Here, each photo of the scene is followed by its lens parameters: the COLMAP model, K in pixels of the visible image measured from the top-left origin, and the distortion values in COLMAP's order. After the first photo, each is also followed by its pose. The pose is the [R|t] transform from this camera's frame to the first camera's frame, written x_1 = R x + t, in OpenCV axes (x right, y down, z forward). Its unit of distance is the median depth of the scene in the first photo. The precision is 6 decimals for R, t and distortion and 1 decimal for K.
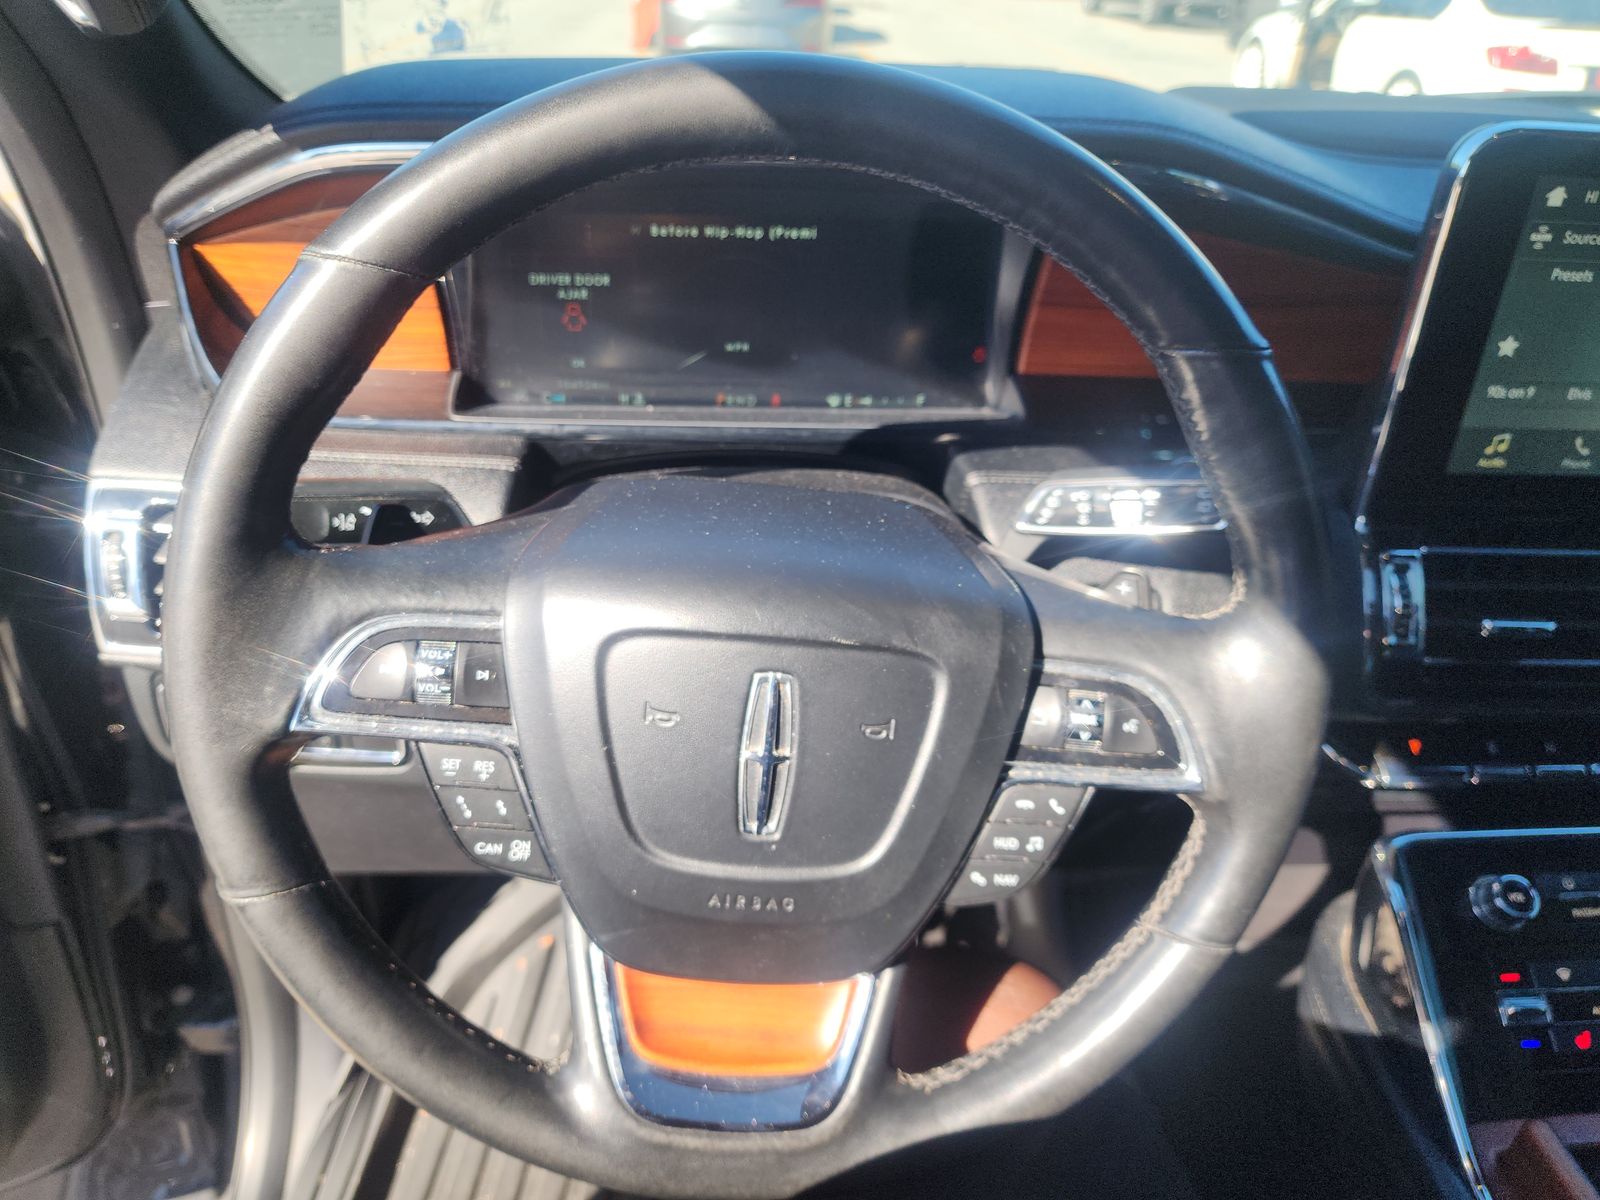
lens RADIAL K [[1064.8, 0, 796.7], [0, 1064.8, 589.0], [0, 0, 1]] dist [0.054981, -0.042841]
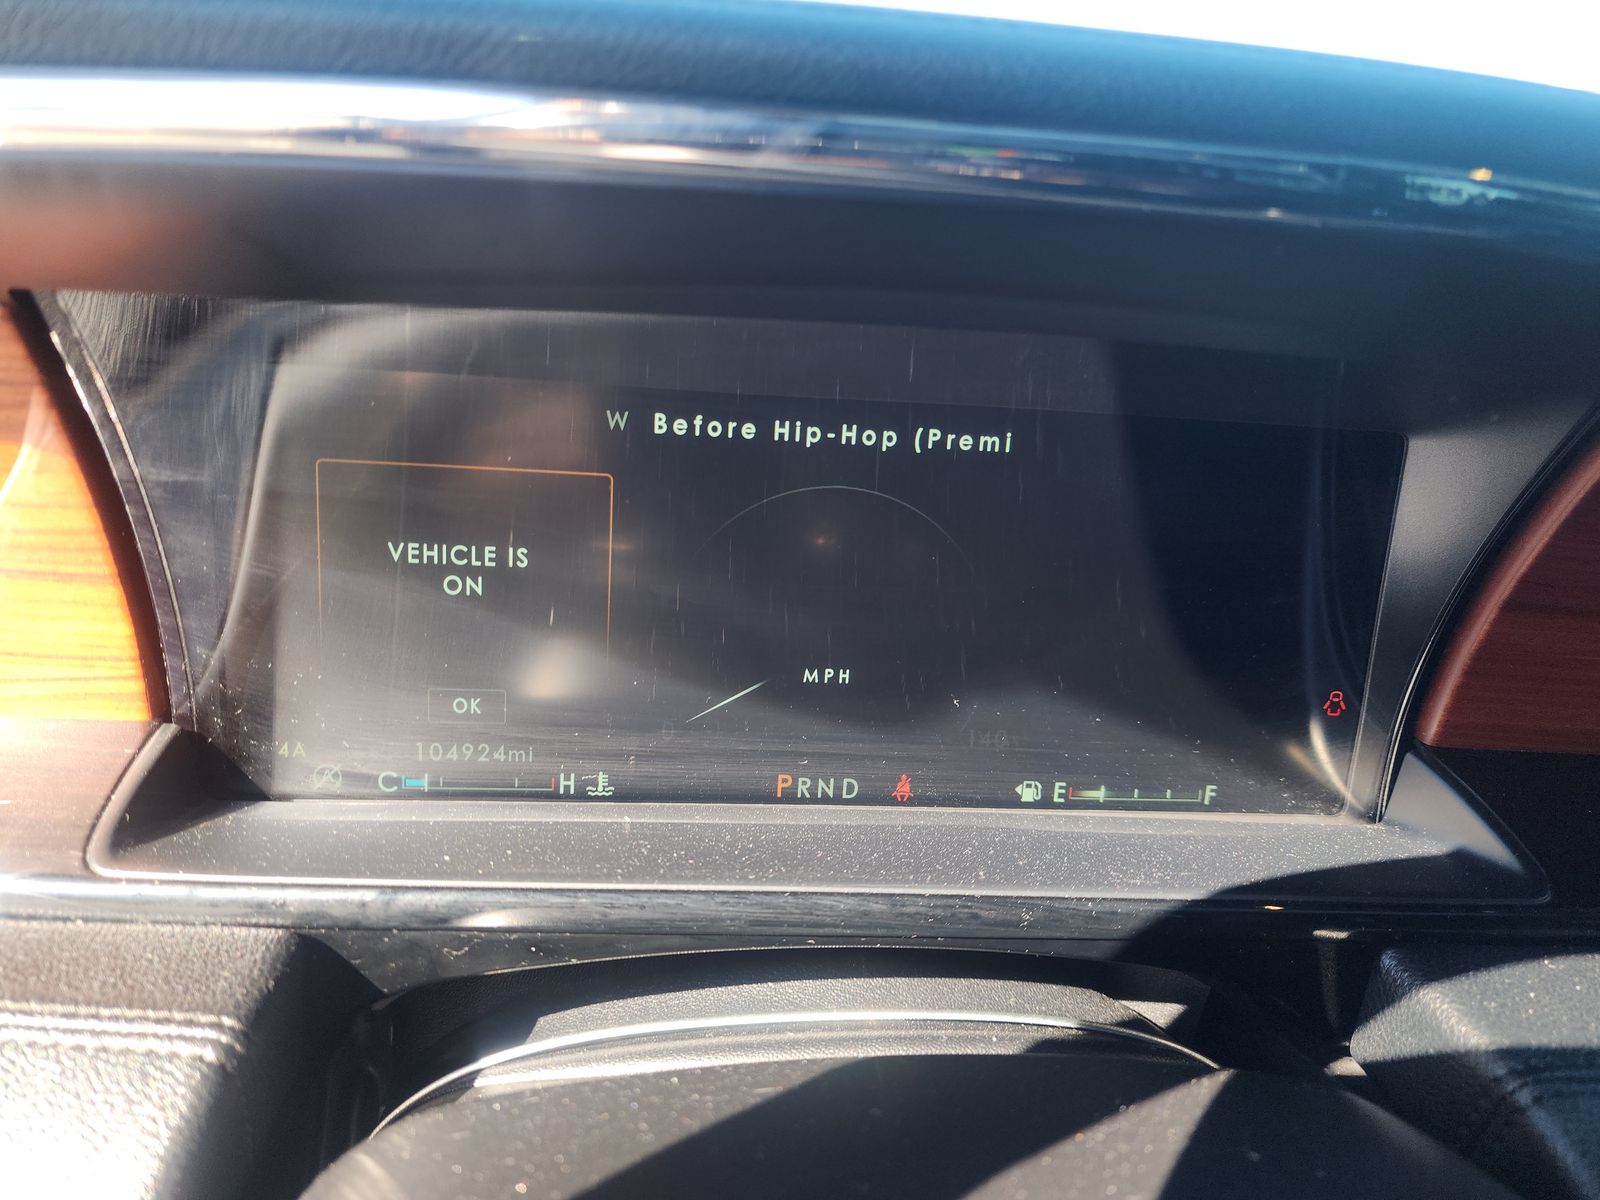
lens RADIAL K [[1064.8, 0, 796.7], [0, 1064.8, 589.0], [0, 0, 1]] dist [0.054981, -0.042841]
pose [[0.998096, 0.028771, 0.054564, -0.097049], [-0.015448, 0.972961, -0.230452, -0.162899], [-0.059719, 0.229170, 0.971553, 0.570571]]
